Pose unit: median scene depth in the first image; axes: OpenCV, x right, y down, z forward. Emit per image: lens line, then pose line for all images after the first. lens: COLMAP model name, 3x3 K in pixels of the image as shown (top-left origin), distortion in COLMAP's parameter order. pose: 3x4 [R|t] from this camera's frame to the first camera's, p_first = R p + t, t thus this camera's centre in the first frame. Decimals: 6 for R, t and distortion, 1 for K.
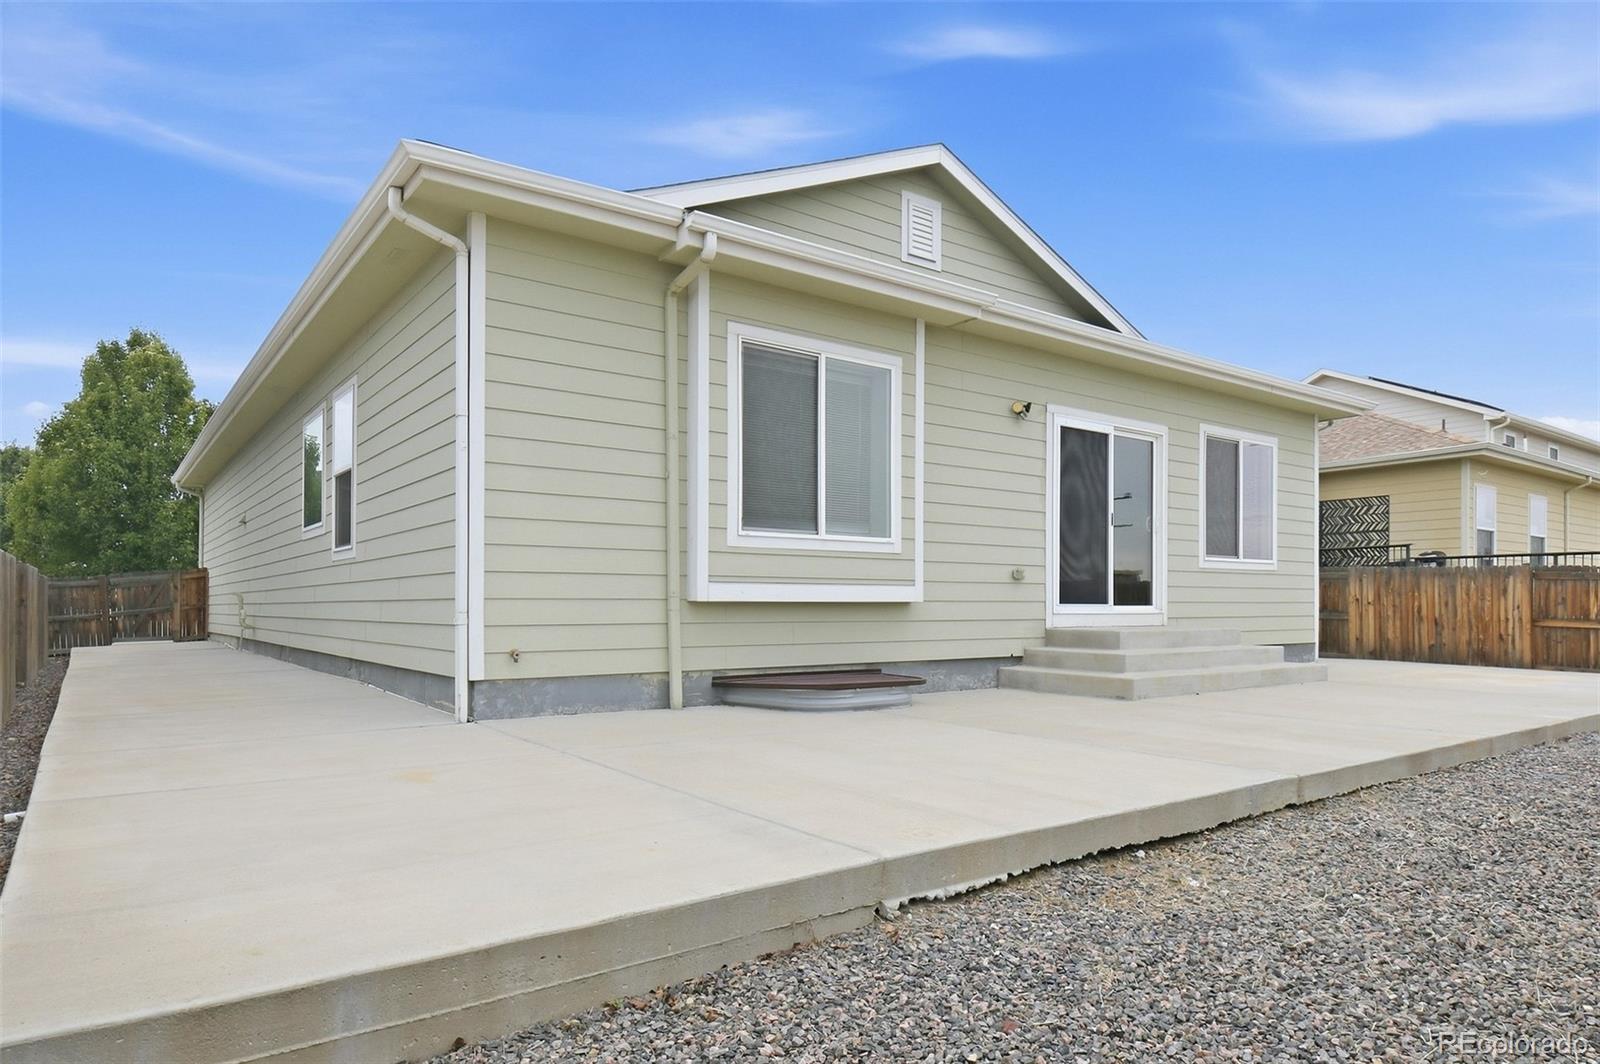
lens RADIAL K [[697.4, 0, 804.6], [0, 697.4, 534.2], [0, 0, 1]] dist [0.023083, -0.021224]
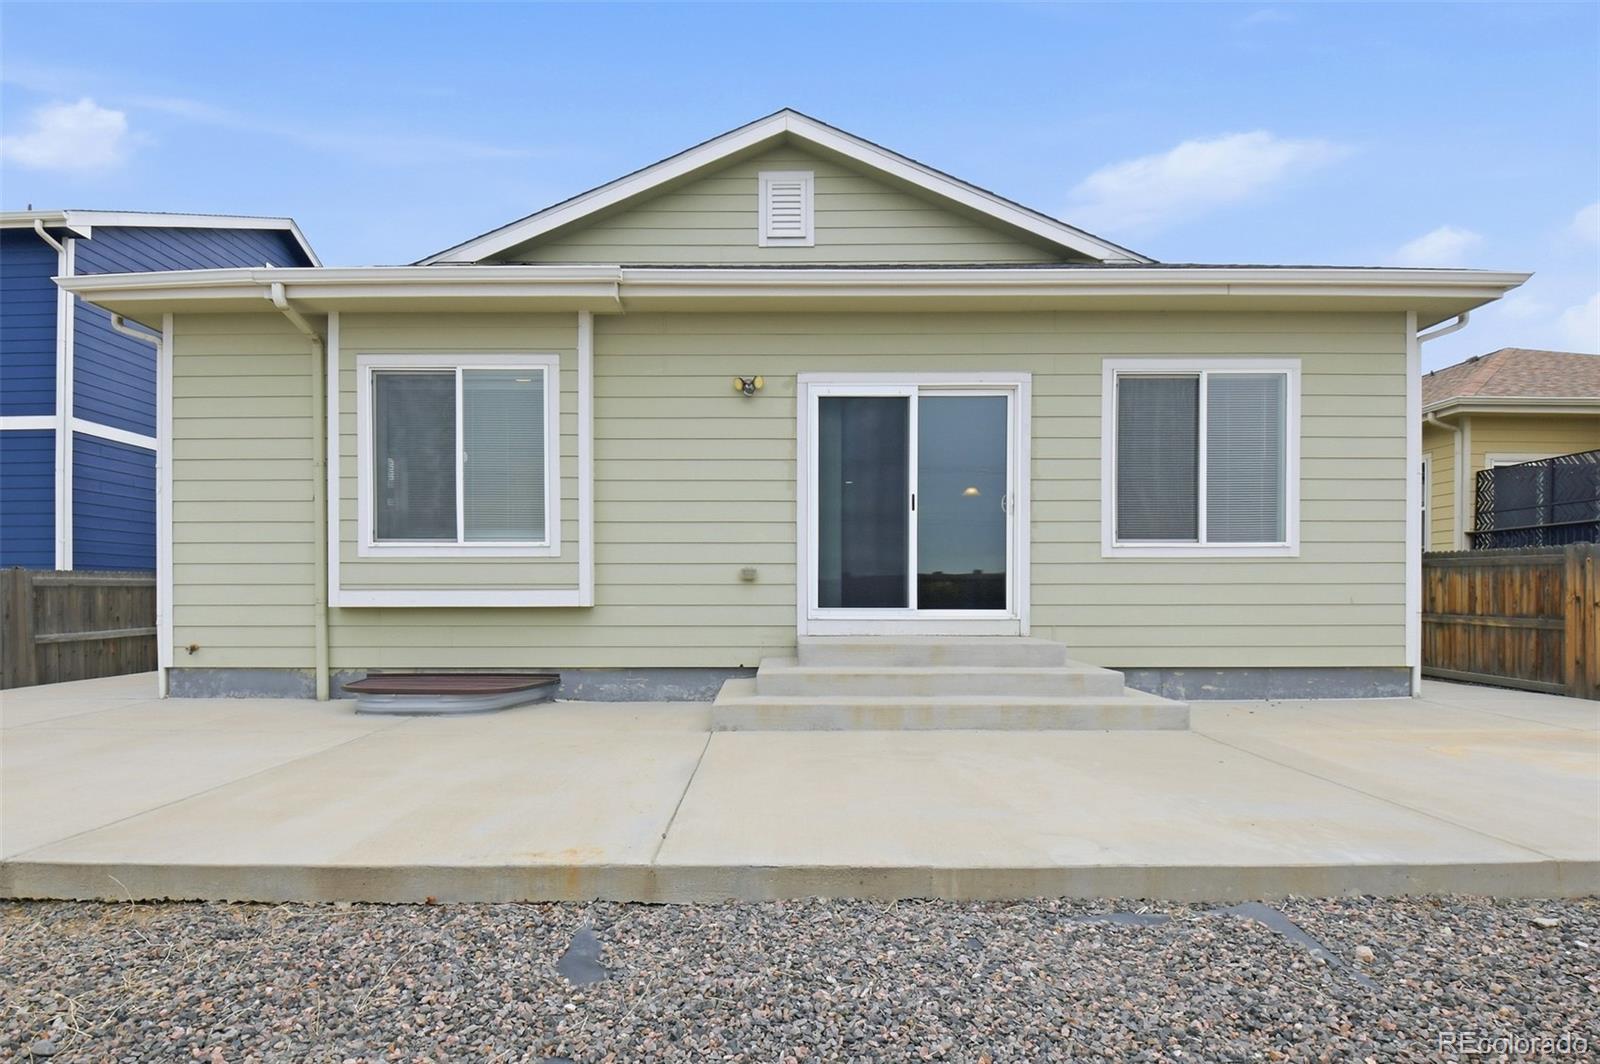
lens RADIAL K [[619.3, 0, 801.7], [0, 619.3, 541.7], [0, 0, 1]] dist [0.018193, -0.013087]
pose [[0.879378, -0.043782, -0.474107, 0.818523], [0.048591, 0.998817, -0.002110, 0.024022], [0.473638, -0.021182, 0.880465, 0.385374]]
